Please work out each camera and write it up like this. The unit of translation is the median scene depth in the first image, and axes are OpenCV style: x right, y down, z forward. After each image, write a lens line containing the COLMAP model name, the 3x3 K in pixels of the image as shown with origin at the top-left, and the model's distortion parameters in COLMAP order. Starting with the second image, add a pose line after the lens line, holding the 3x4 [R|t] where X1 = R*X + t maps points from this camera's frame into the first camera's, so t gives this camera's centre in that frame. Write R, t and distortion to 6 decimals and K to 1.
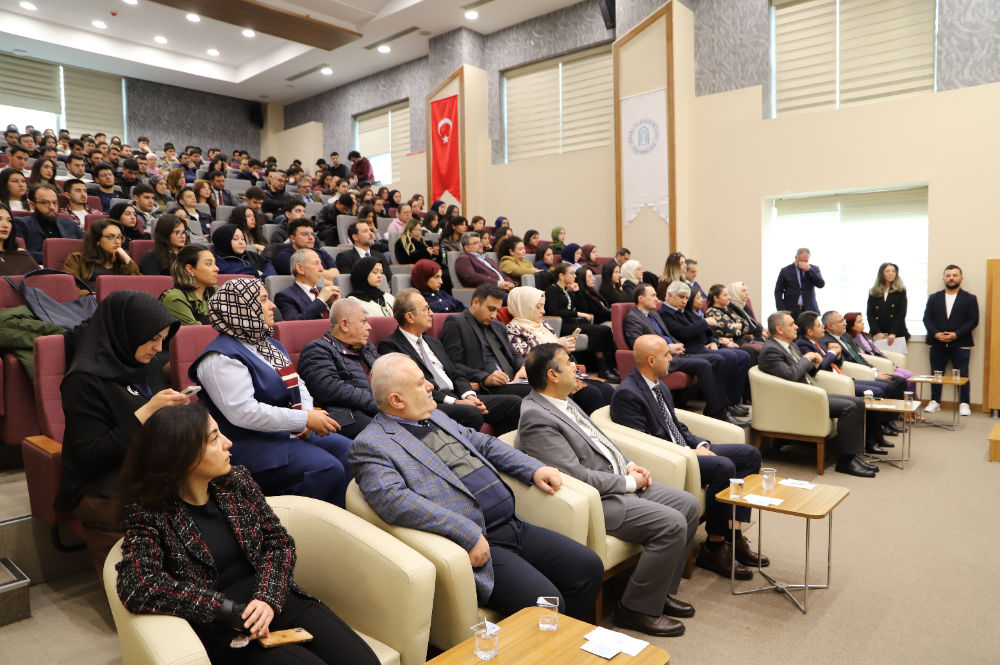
lens RADIAL K [[702.8, 0, 505.4], [0, 702.8, 335.3], [0, 0, 1]] dist [-0.121264, 0.096283]
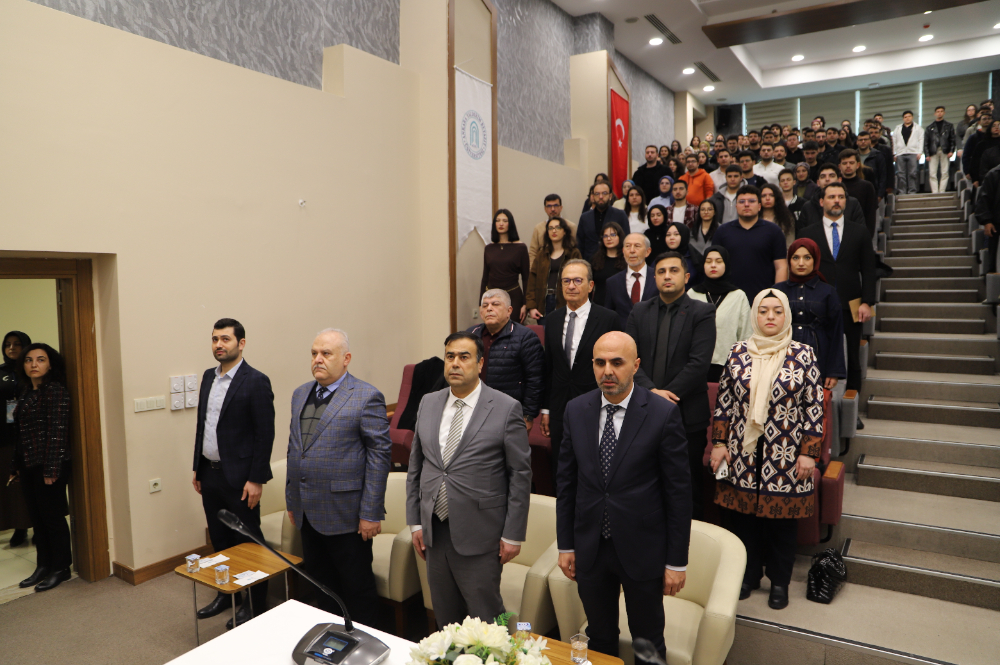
lens RADIAL K [[702.8, 0, 491.4], [0, 702.8, 326.1], [0, 0, 1]] dist [-0.121264, 0.096283]
pose [[0.162455, 0.075109, -0.983853, 0.313424], [-0.057491, 0.996125, 0.066553, -0.059442], [0.985040, 0.045751, 0.166144, 0.206455]]
